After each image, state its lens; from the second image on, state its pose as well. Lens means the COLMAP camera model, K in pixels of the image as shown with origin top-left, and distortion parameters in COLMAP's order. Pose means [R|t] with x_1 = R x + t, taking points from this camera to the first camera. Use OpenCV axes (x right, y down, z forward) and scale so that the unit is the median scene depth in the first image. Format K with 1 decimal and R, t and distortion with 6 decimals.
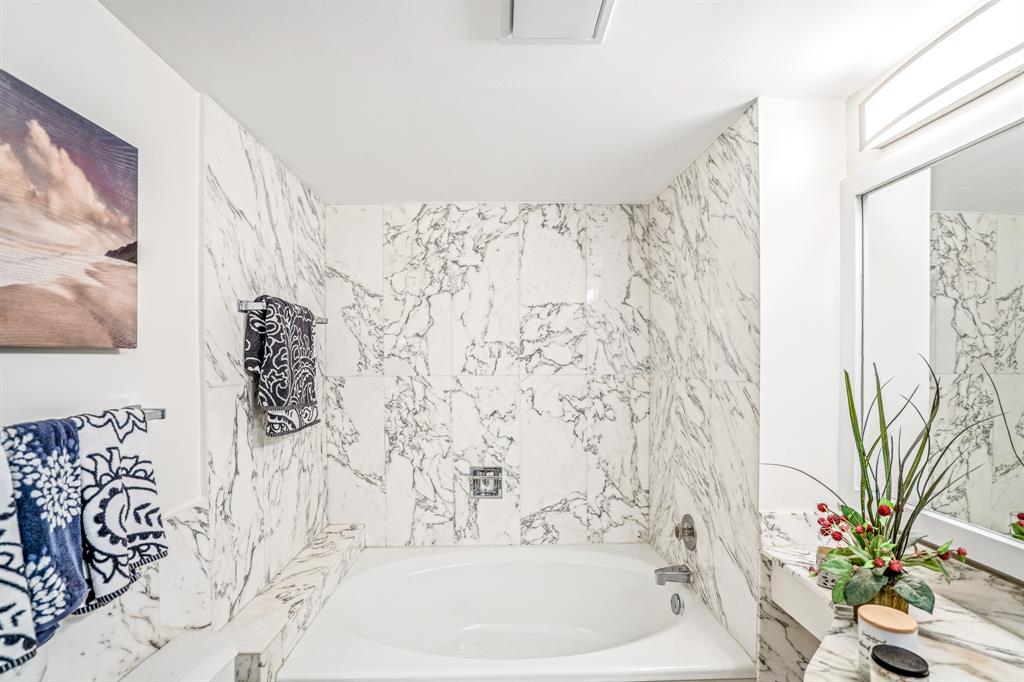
lens RADIAL K [[490.7, 0, 565.3], [0, 490.7, 366.9], [0, 0, 1]] dist [-0.036672, 0.006455]
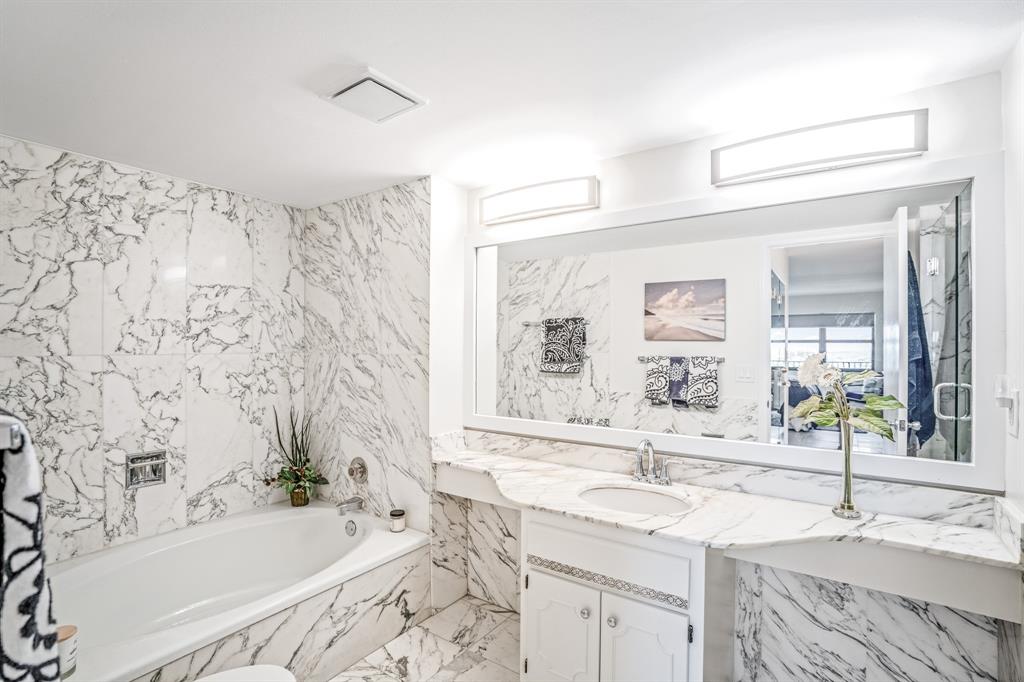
lens RADIAL K [[490.7, 0, 513.1], [0, 490.7, 344.4], [0, 0, 1]] dist [-0.036672, 0.006455]
pose [[0.593820, 0.005822, 0.804577, -0.489075], [0.007331, 0.999893, -0.012646, 0.014636], [-0.804565, 0.013408, 0.593714, -0.110994]]
